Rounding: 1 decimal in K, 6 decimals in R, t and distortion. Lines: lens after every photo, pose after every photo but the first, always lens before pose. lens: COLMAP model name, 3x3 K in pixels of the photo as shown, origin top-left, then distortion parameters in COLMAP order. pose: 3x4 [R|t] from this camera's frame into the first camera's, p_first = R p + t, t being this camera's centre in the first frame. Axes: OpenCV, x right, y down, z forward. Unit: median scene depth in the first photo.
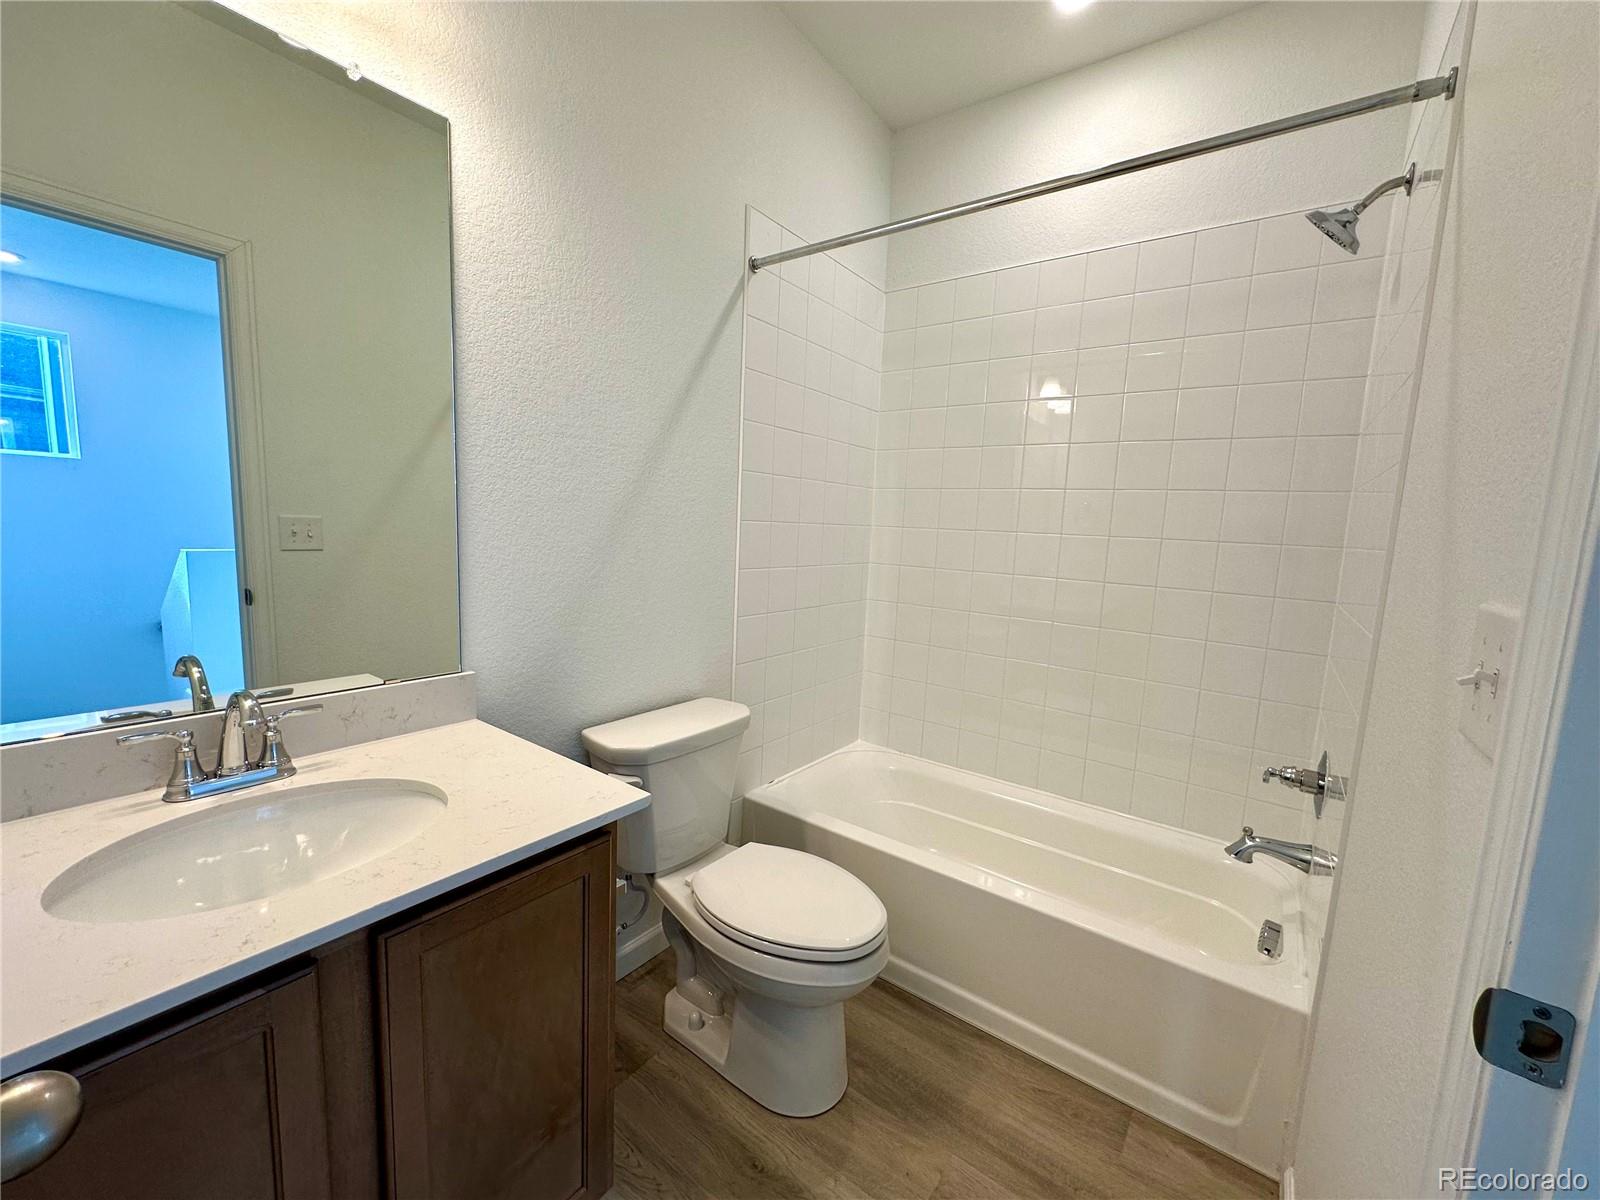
lens RADIAL K [[641.6, 0, 800.1], [0, 641.6, 604.6], [0, 0, 1]] dist [-0.003182, -0.000081]
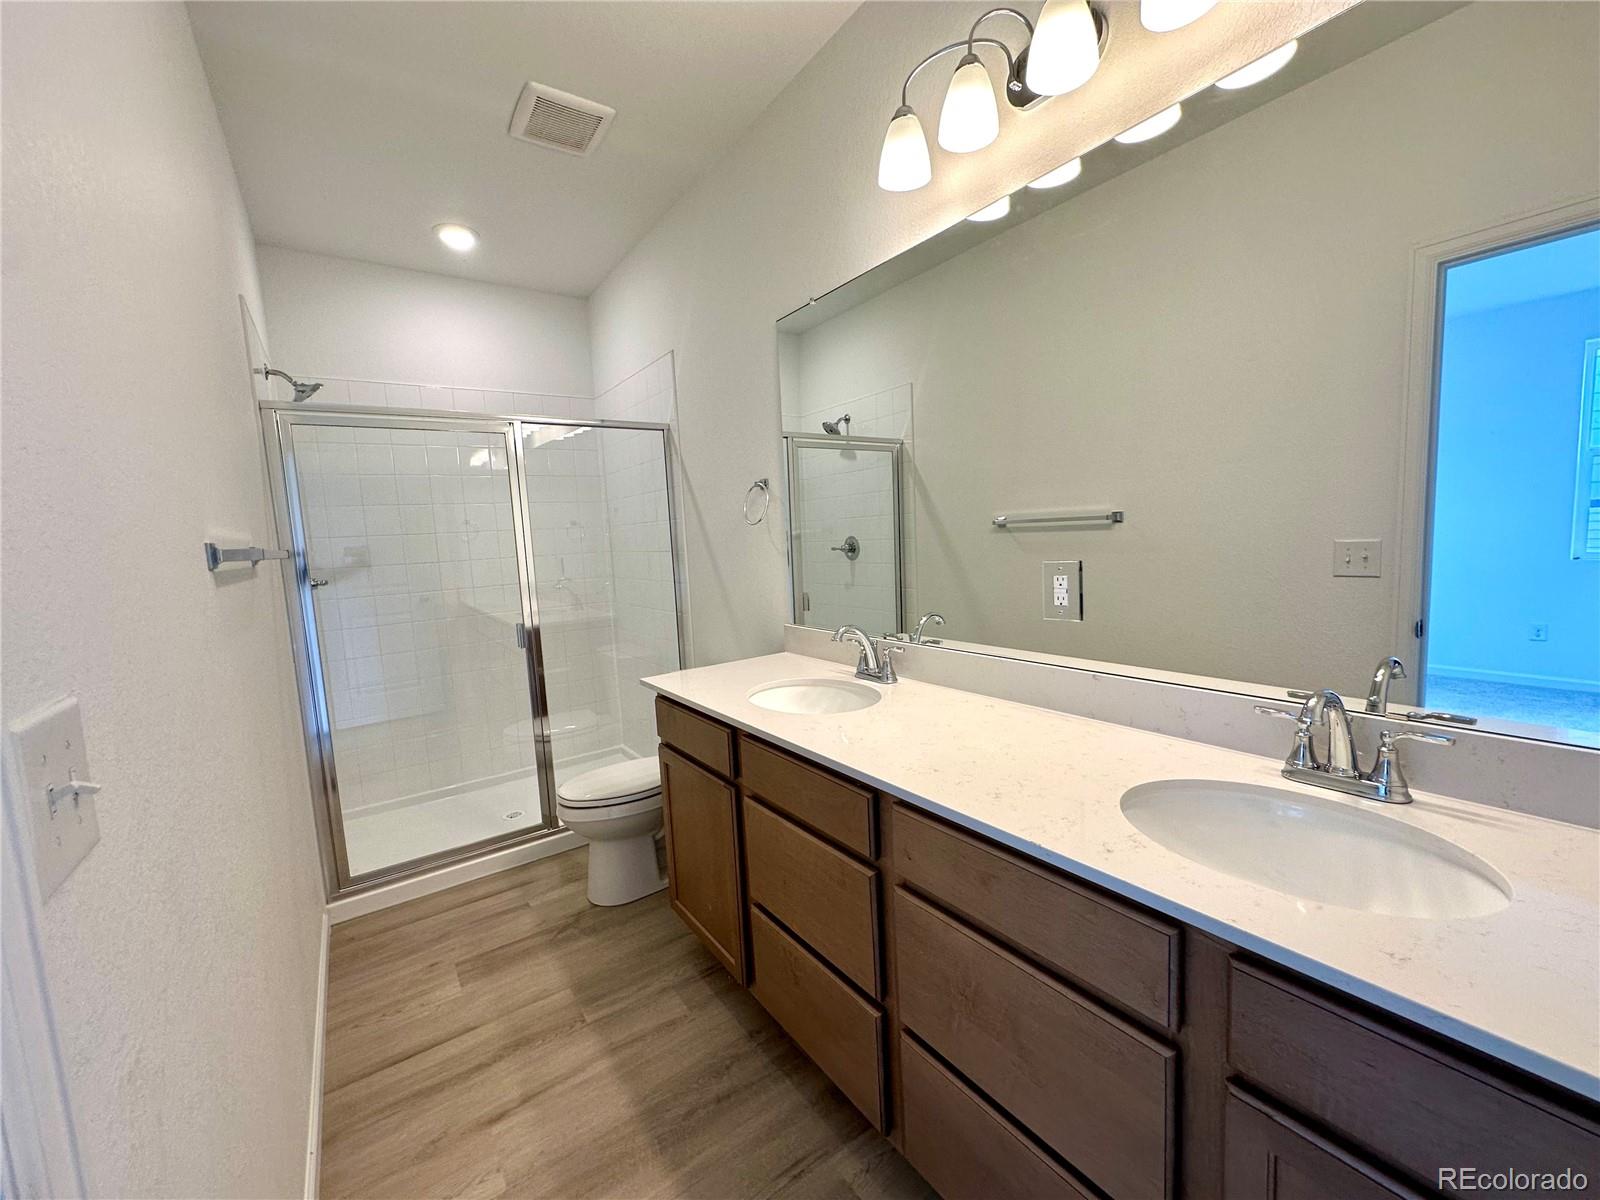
lens RADIAL K [[641.6, 0, 798.1], [0, 641.6, 605.4], [0, 0, 1]] dist [-0.003182, -0.000081]
pose [[-0.295230, 0.064865, -0.953222, 0.313862], [-0.078272, 0.992697, 0.091793, -0.028827], [0.952215, 0.101711, -0.287997, 0.427959]]
